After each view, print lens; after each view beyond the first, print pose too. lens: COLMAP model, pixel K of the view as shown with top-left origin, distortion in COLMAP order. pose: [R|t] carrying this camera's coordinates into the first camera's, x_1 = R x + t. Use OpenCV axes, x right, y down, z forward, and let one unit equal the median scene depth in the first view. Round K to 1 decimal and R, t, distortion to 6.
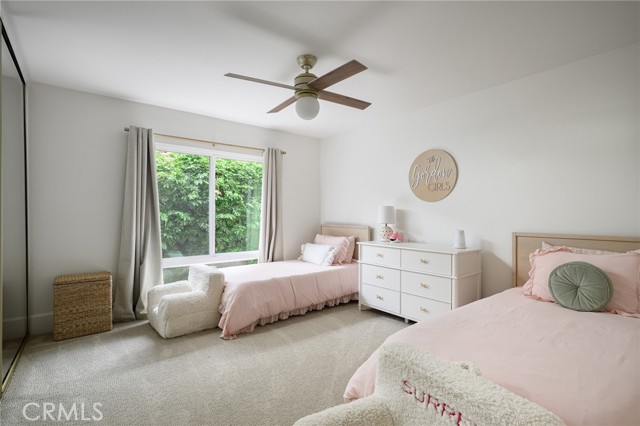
lens RADIAL K [[308.7, 0, 319.8], [0, 308.7, 212.8], [0, 0, 1]] dist [-0.001689, -0.000120]
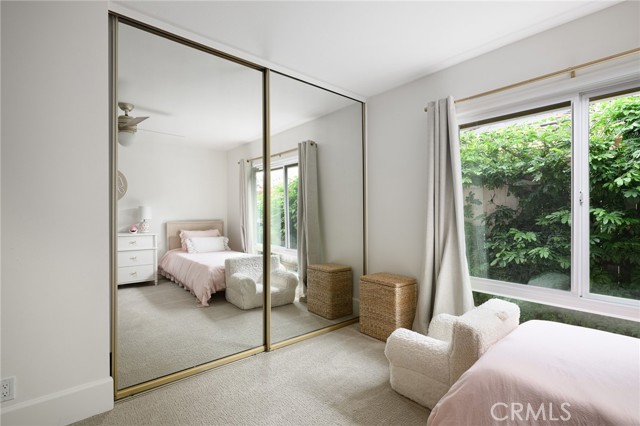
lens RADIAL K [[308.7, 0, 319.8], [0, 308.7, 212.1], [0, 0, 1]] dist [-0.001689, -0.000120]
pose [[0.038485, -0.001386, -0.999258, 0.198070], [0.004284, 0.999990, -0.001222, 0.000932], [0.999250, -0.004234, 0.038491, 0.774285]]
